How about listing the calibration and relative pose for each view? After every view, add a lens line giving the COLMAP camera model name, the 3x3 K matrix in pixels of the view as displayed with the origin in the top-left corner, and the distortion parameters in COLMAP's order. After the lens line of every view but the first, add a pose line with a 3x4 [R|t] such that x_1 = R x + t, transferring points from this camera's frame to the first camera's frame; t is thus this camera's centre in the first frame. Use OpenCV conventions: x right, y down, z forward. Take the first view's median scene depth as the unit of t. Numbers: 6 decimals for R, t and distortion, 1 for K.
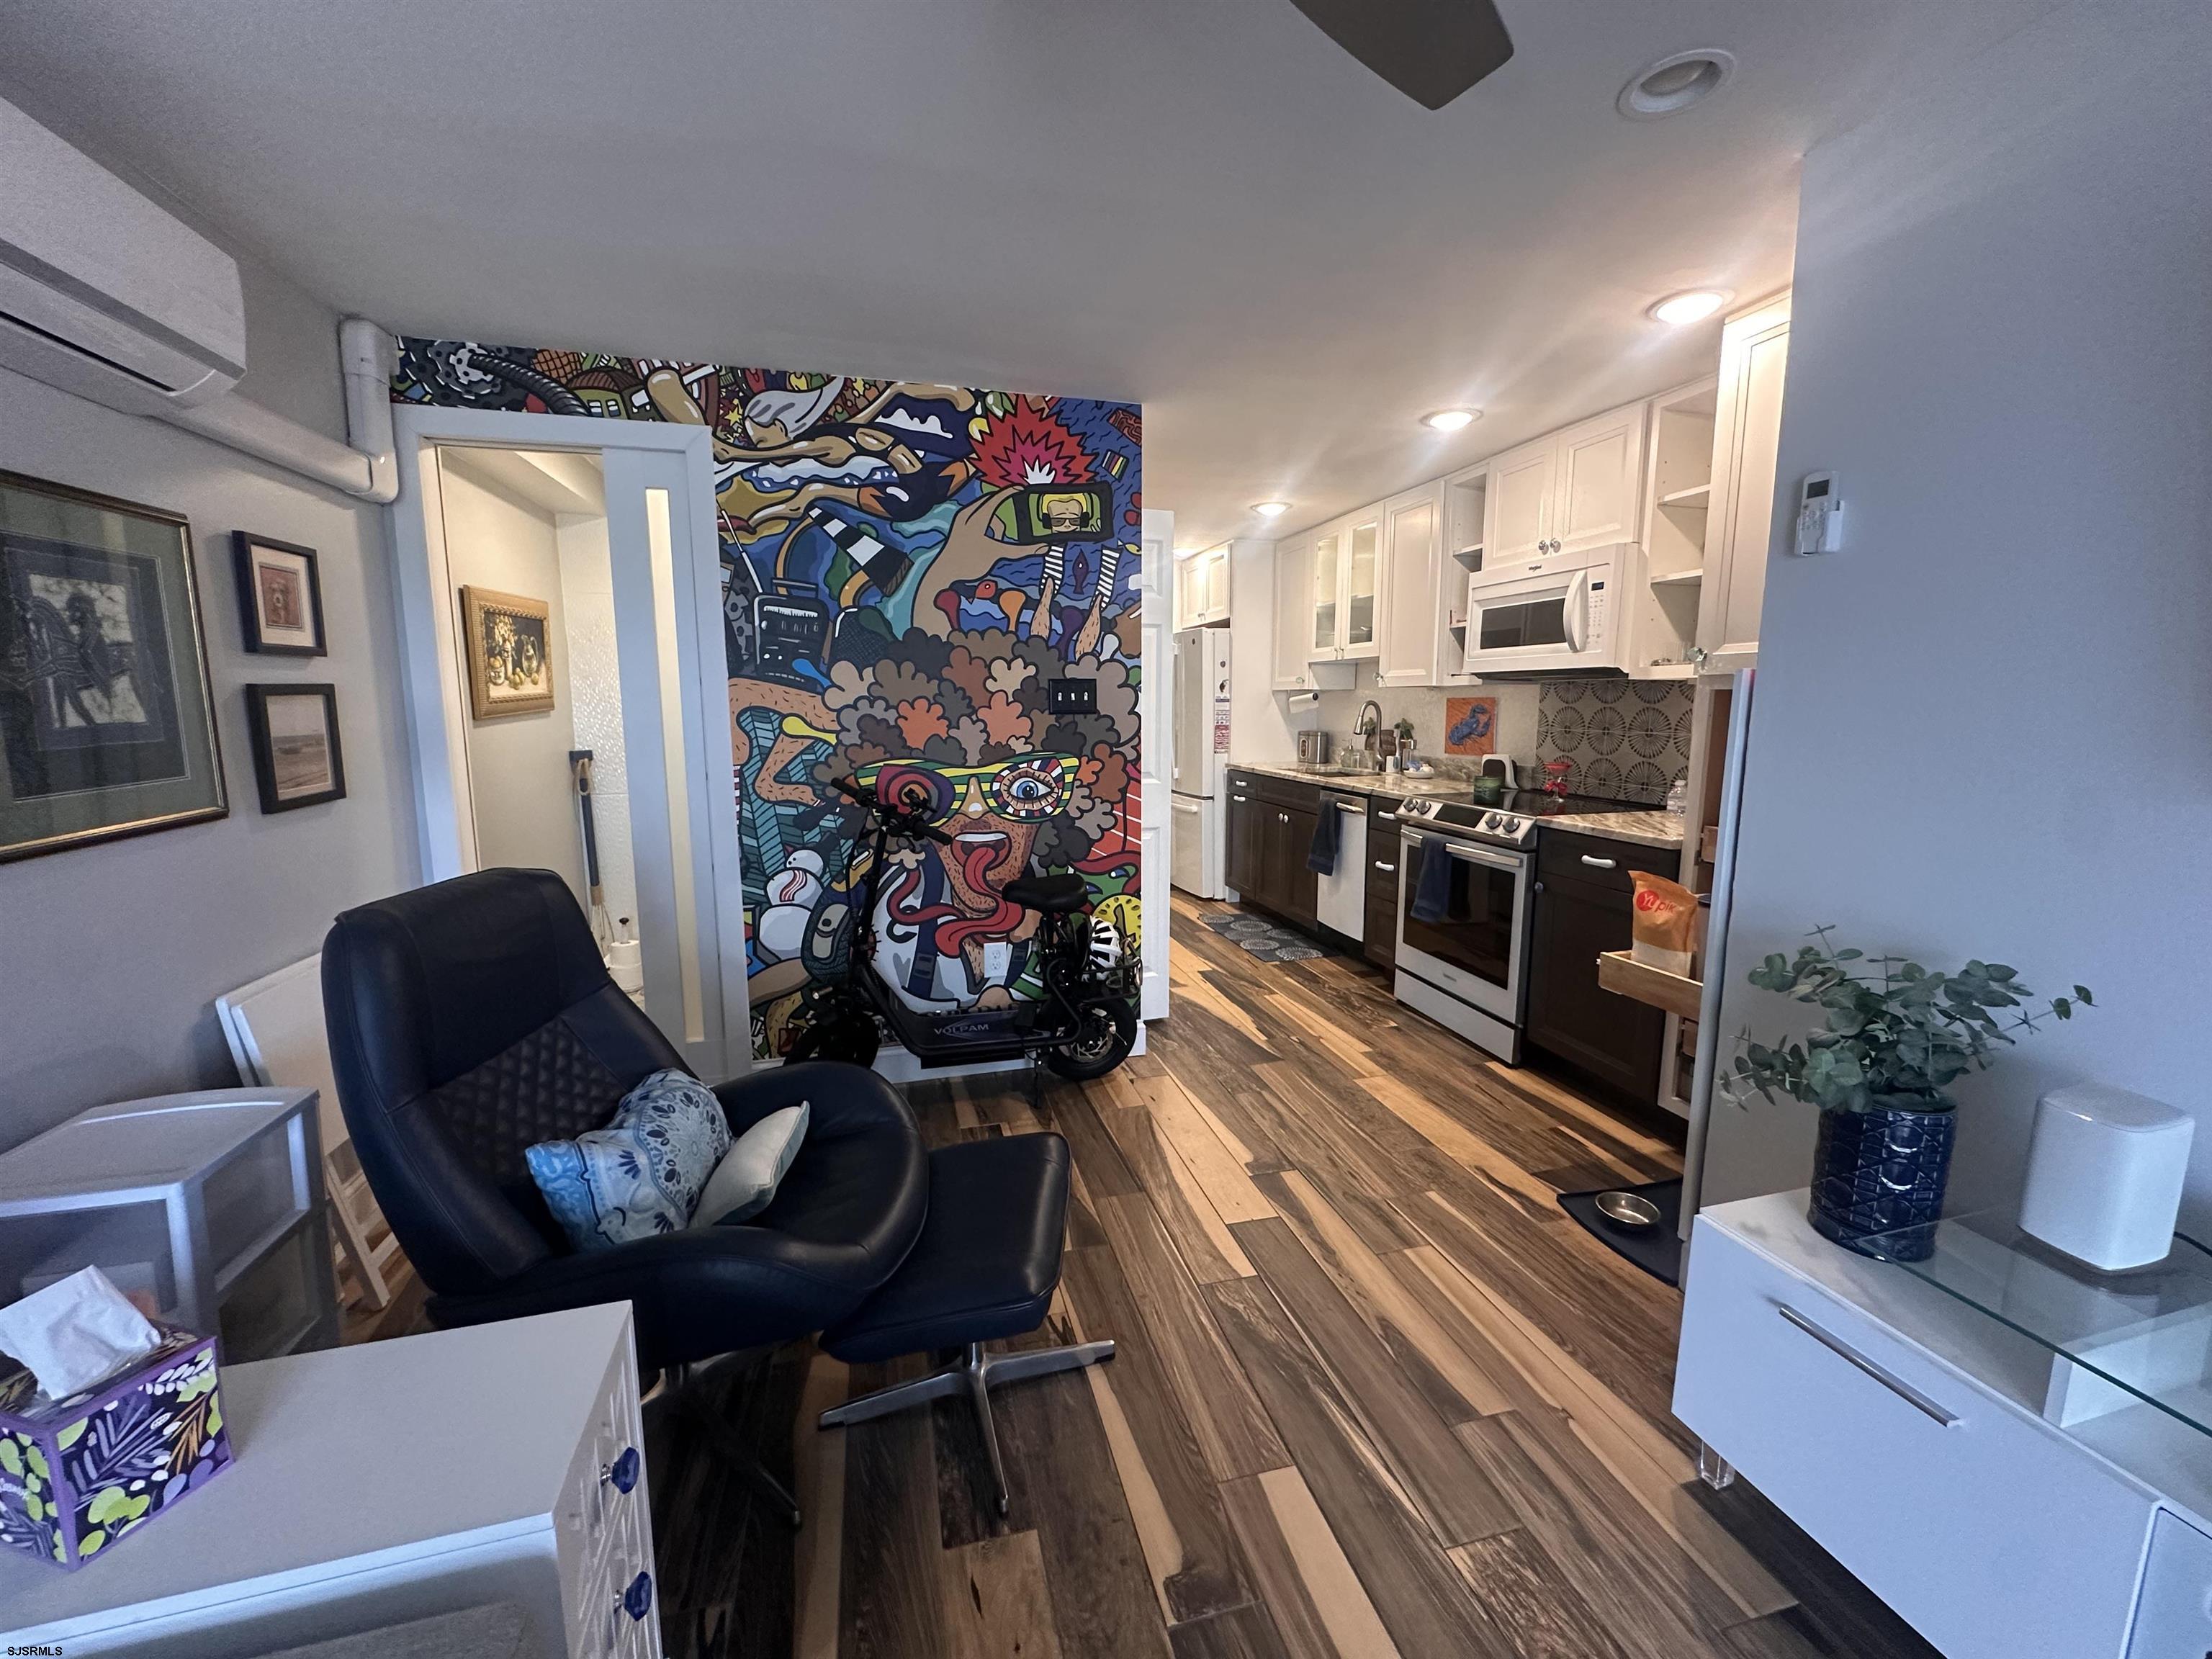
lens RADIAL K [[879.2, 0, 1109.1], [0, 879.2, 830.1], [0, 0, 1]] dist [-0.003352, 0.000122]
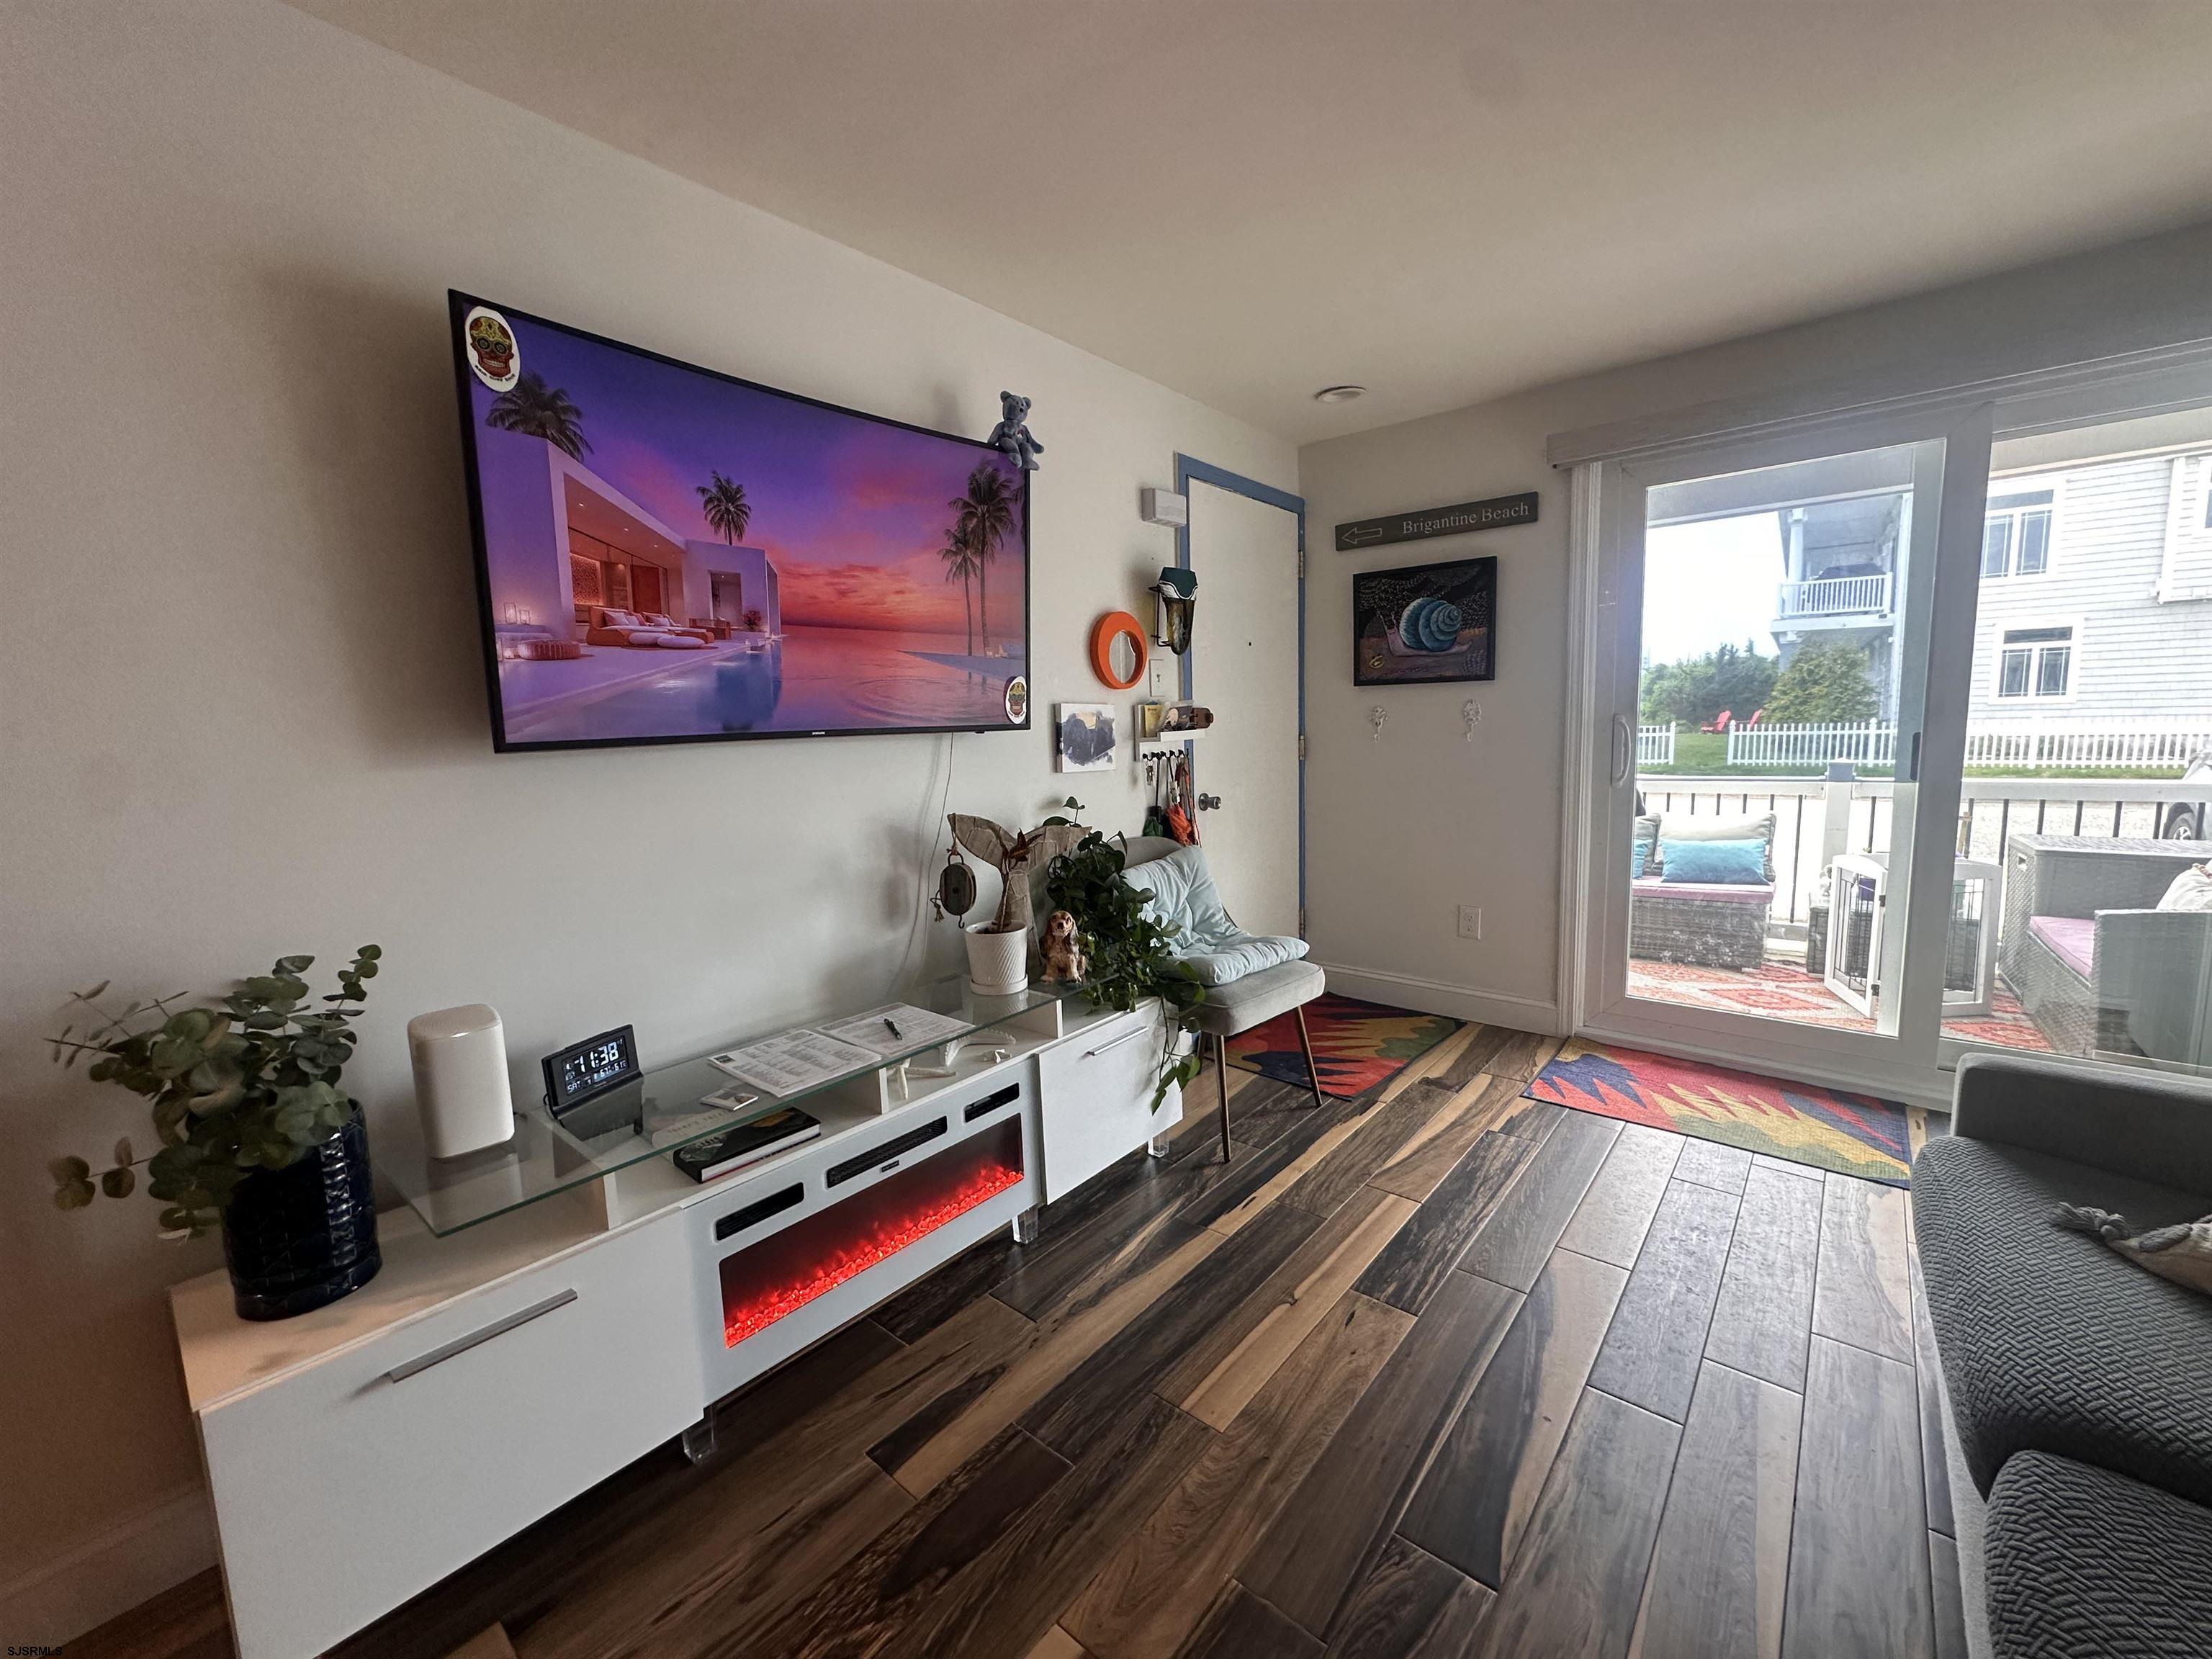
lens RADIAL K [[879.2, 0, 1109.1], [0, 879.2, 830.1], [0, 0, 1]] dist [-0.003352, 0.000122]
pose [[-0.565765, -0.081165, 0.820562, -0.120091], [0.155782, 0.966701, 0.203030, -0.016011], [-0.809717, 0.242696, -0.534281, 0.308336]]
